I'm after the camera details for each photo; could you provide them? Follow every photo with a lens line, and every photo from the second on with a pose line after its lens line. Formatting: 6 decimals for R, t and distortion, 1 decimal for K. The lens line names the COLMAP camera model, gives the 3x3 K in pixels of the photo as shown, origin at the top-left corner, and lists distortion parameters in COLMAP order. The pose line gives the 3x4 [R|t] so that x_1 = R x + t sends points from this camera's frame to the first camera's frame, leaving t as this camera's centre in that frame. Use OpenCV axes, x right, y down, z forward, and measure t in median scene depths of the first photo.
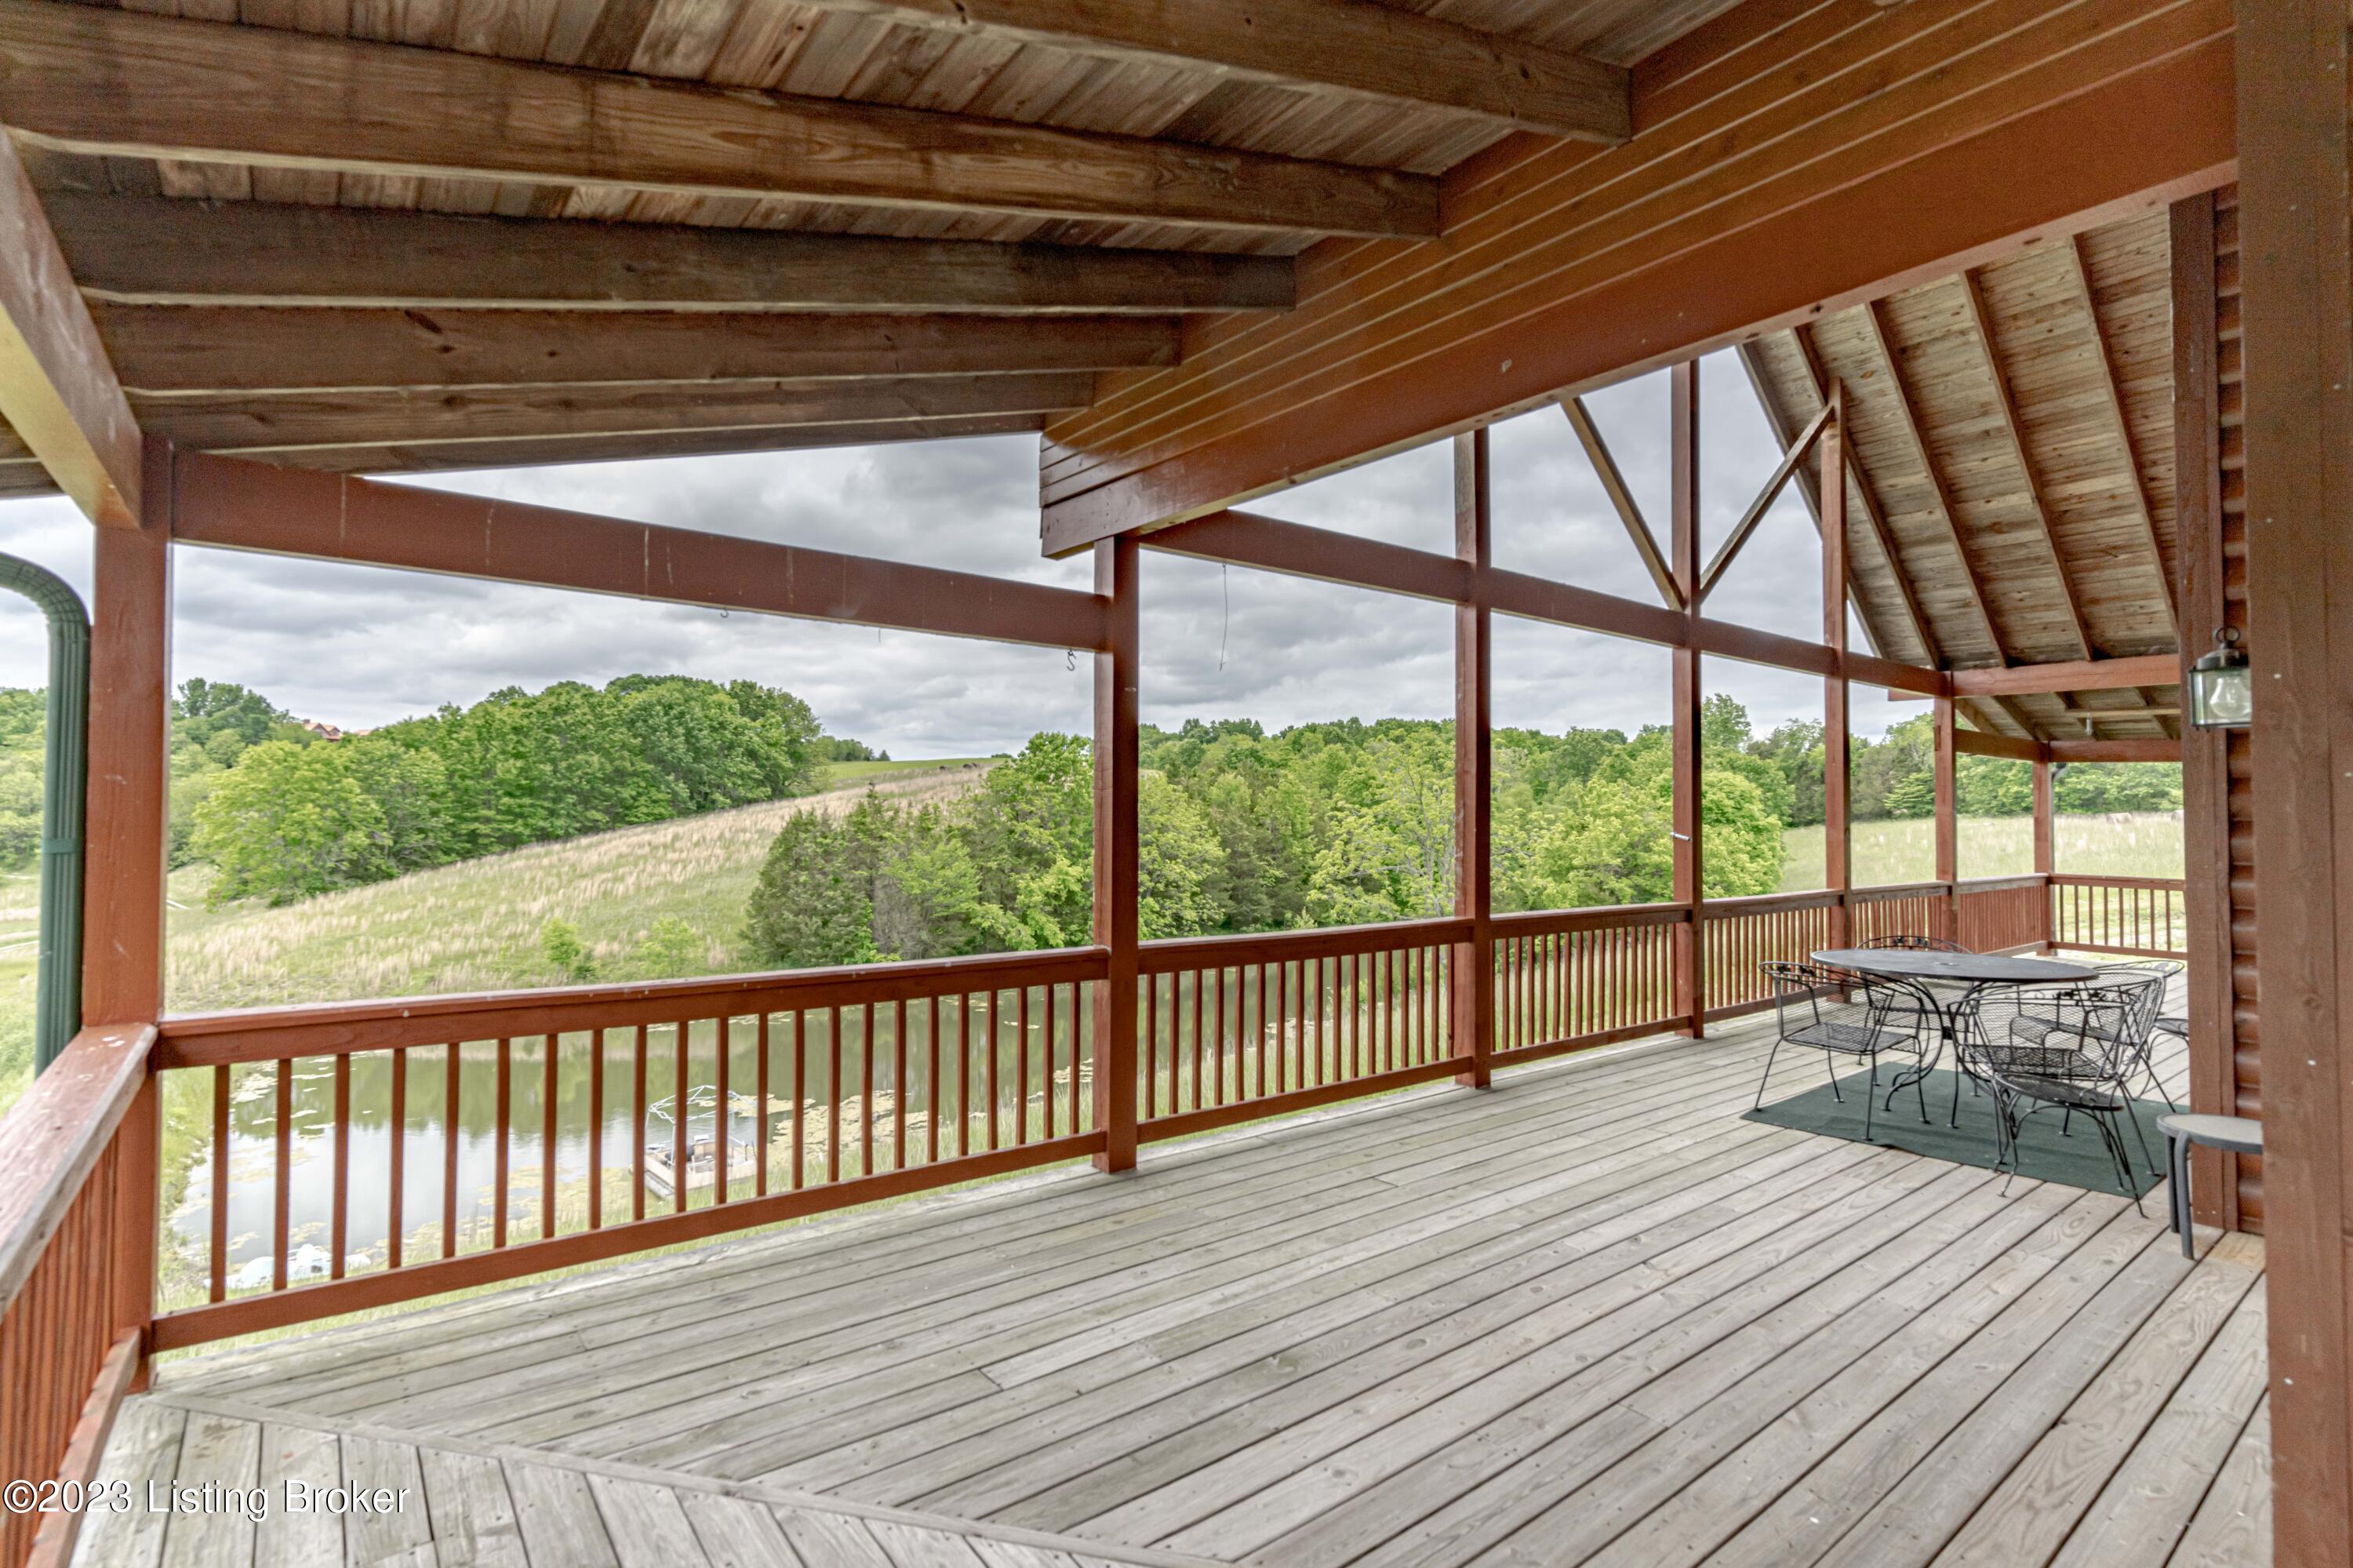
lens RADIAL K [[1109.0, 0, 1176.5], [0, 1109.0, 784.0], [0, 0, 1]] dist [0.002402, 0.000006]
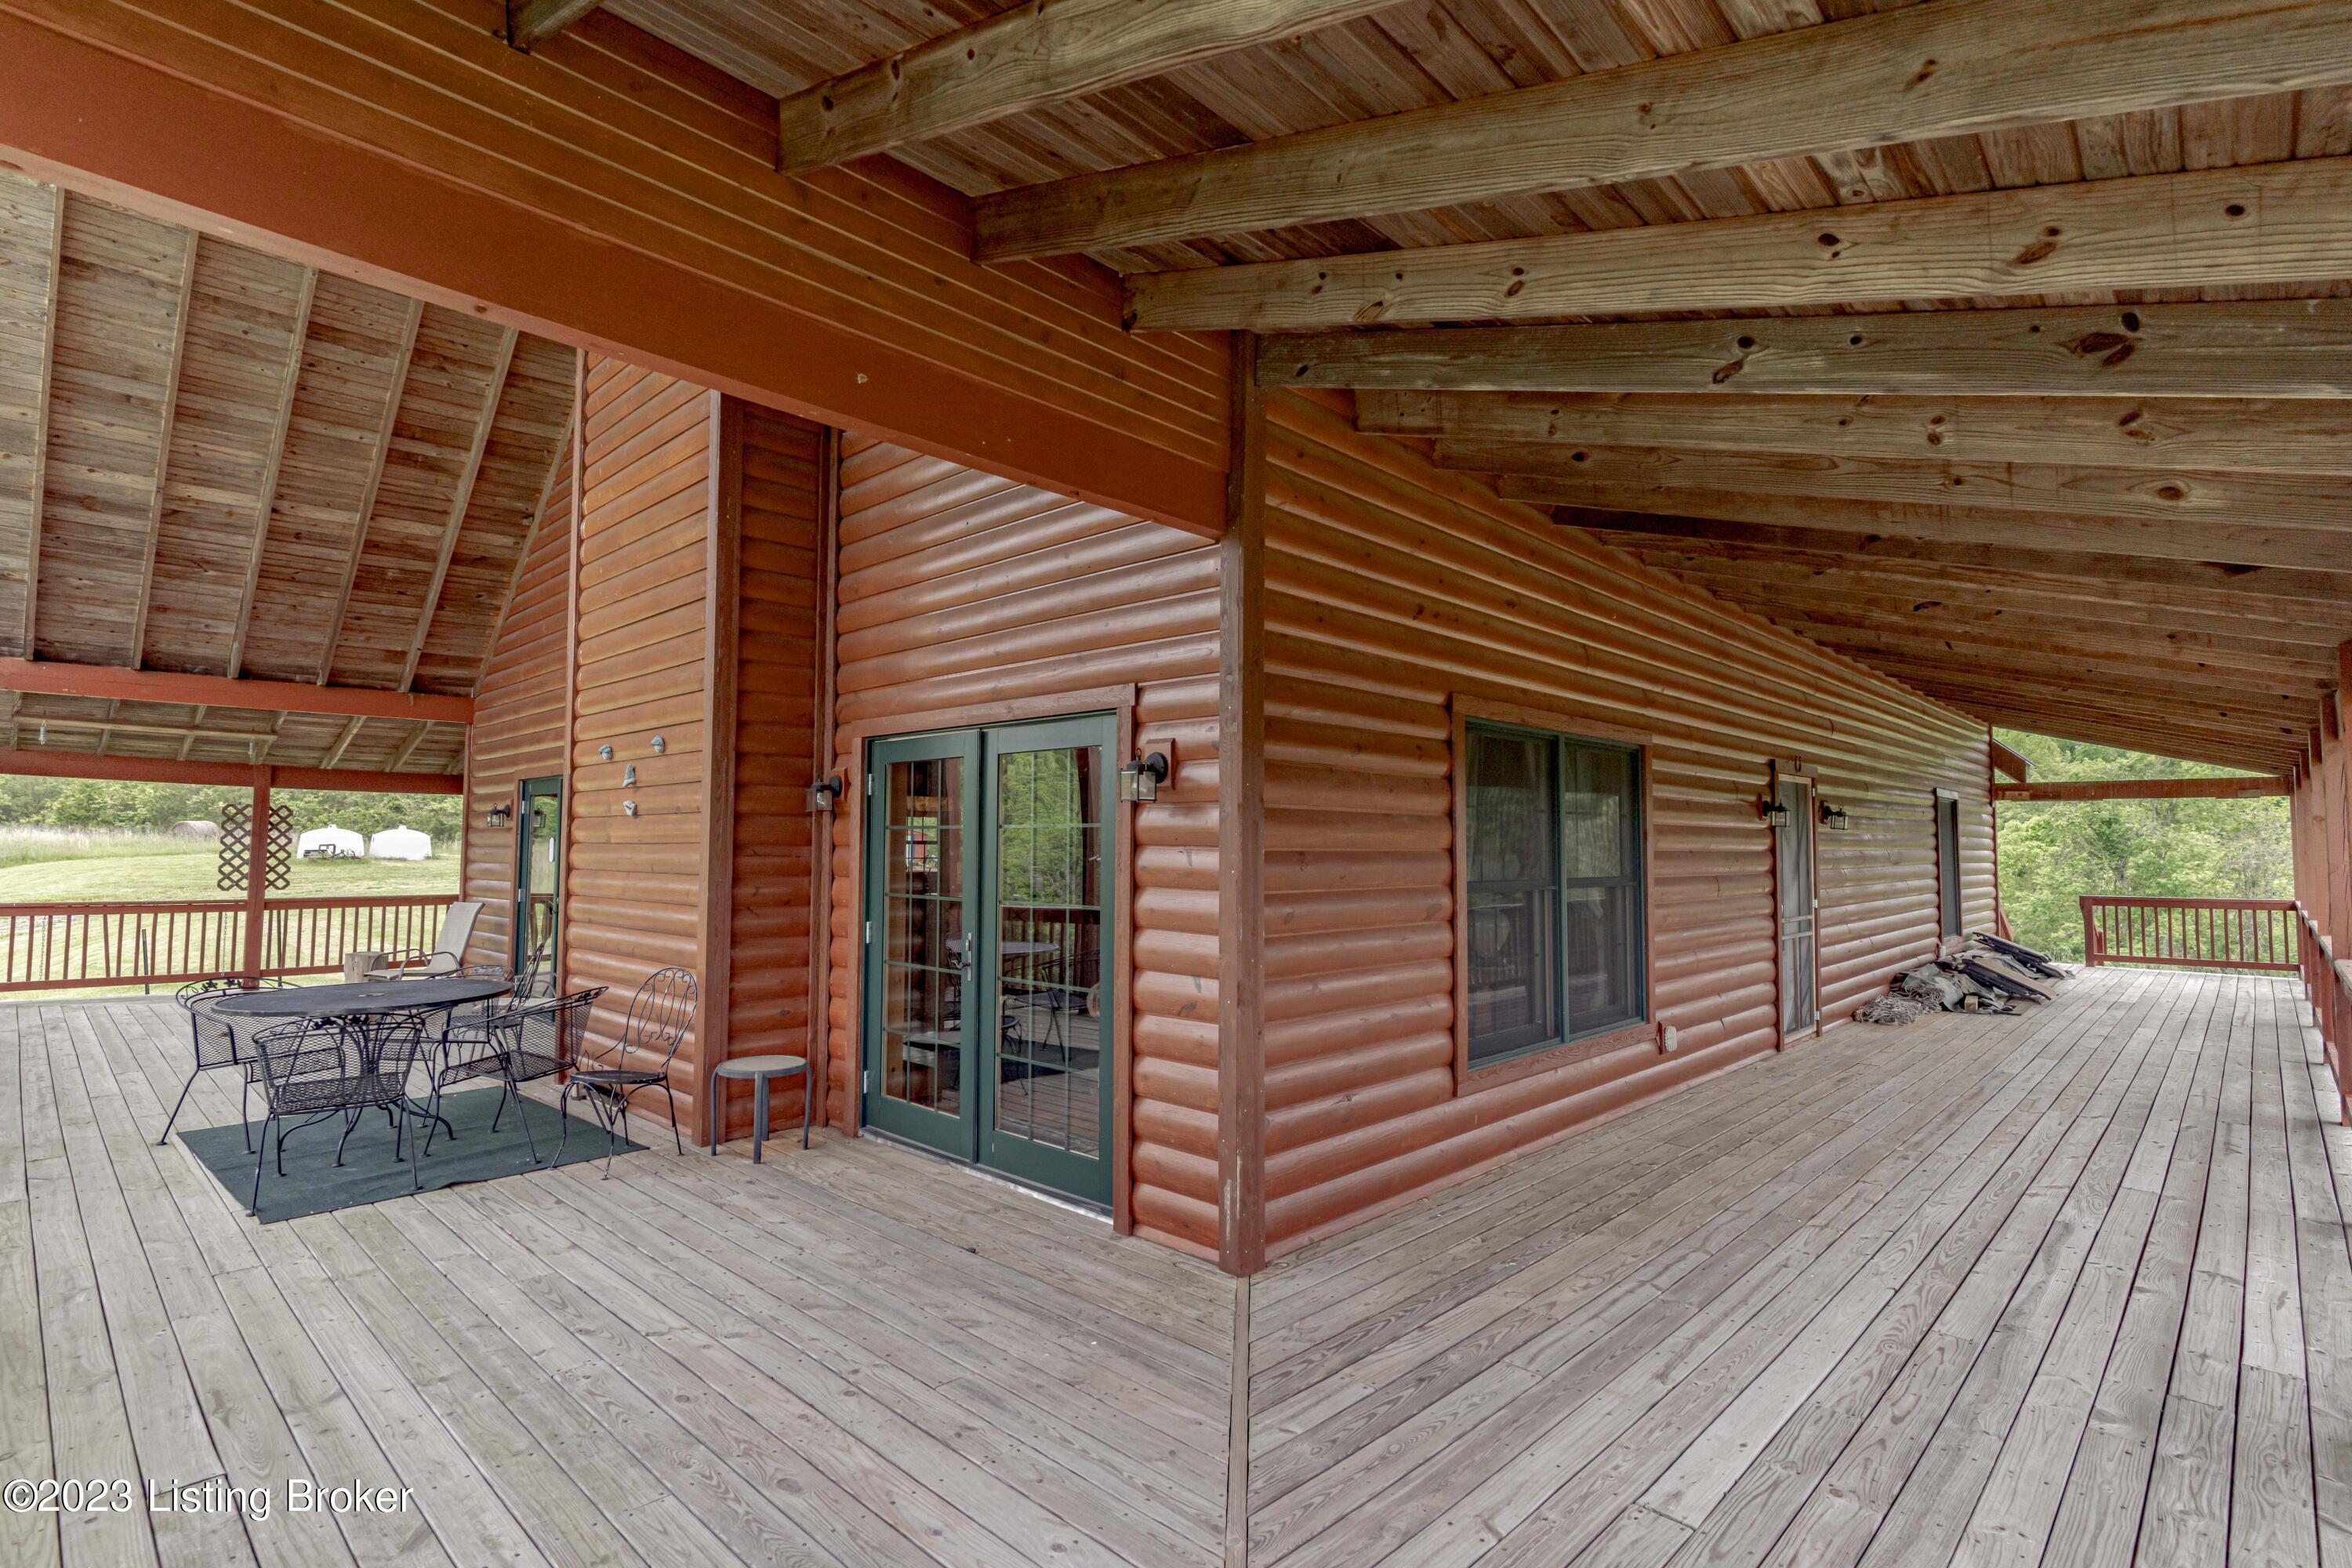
lens RADIAL K [[1108.5, 0, 1176.0], [0, 1108.5, 784.0], [0, 0, 1]] dist [0.002402, 0.000006]
pose [[-0.133952, 0.049652, 0.989743, -0.462920], [-0.033990, 0.997926, -0.054662, 0.011115], [-0.990405, -0.040964, -0.131986, 0.581219]]
